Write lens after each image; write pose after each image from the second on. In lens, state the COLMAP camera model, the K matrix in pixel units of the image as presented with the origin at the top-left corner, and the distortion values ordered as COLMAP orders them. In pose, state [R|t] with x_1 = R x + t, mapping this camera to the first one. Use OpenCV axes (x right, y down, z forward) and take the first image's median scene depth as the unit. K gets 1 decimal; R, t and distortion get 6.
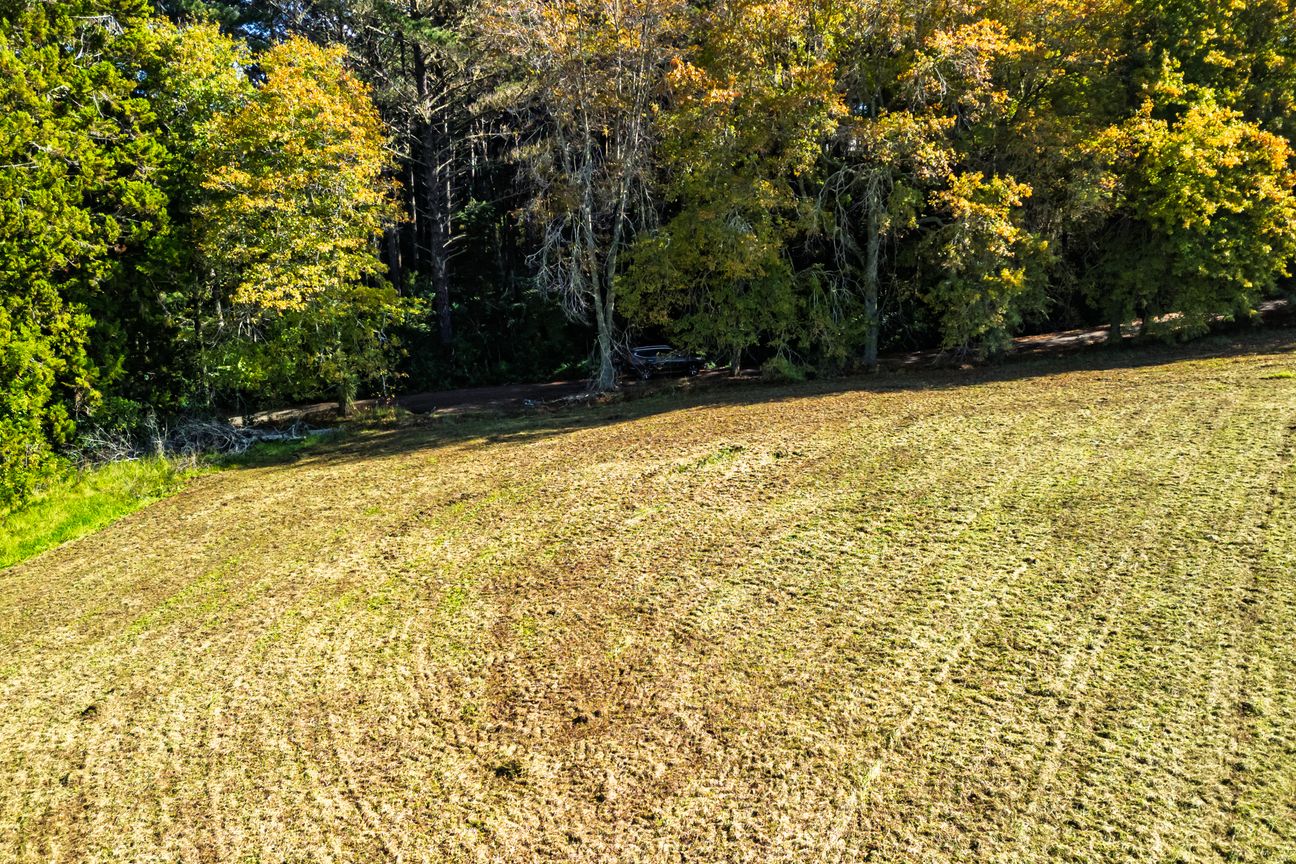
lens RADIAL K [[976.6, 0, 649.8], [0, 976.6, 381.6], [0, 0, 1]] dist [0.032103, -0.101293]
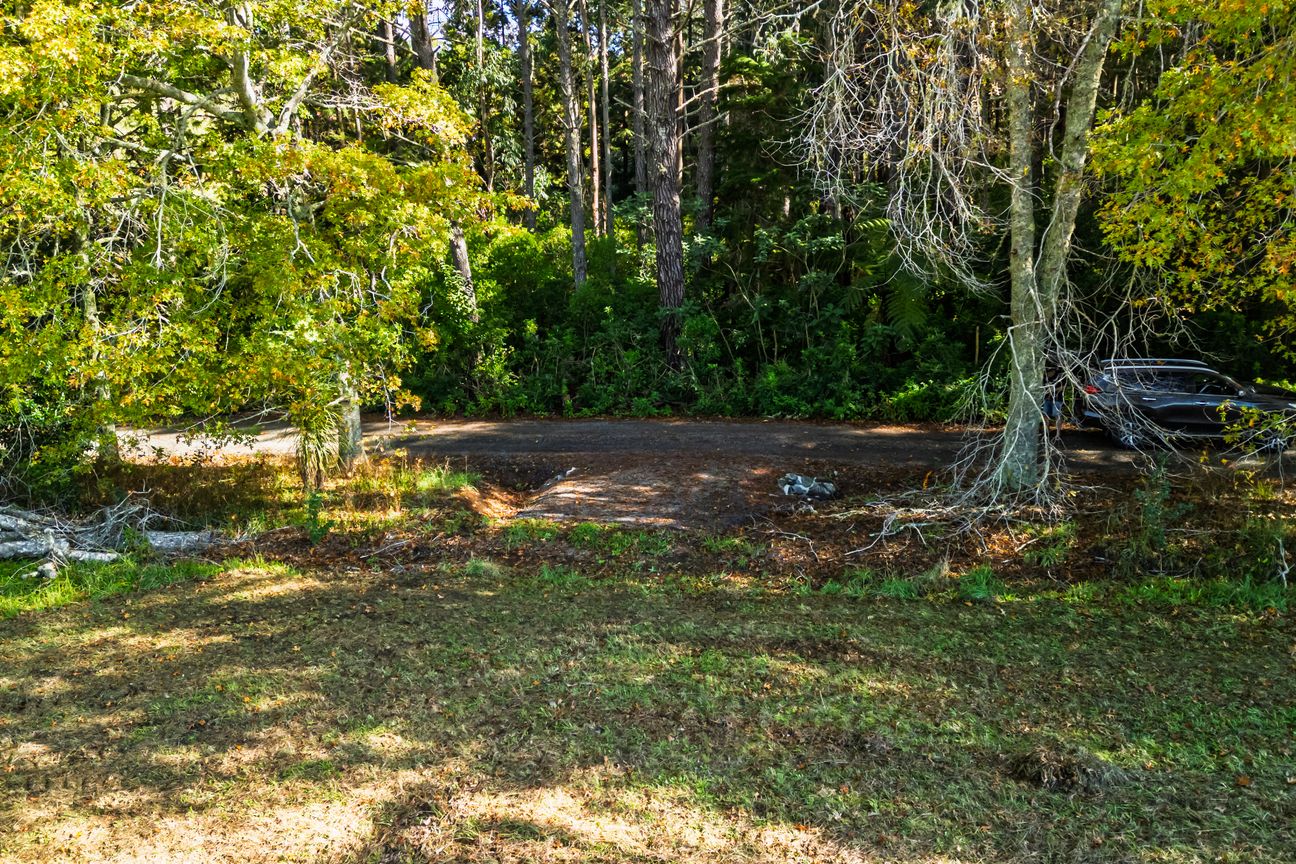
lens RADIAL K [[976.6, 0, 649.8], [0, 976.6, 381.6], [0, 0, 1]] dist [0.032103, -0.101293]
pose [[0.915660, 0.108145, -0.387132, -0.056201], [-0.099159, 0.994134, 0.043176, -0.050873], [0.389530, -0.001147, 0.921013, 1.081370]]
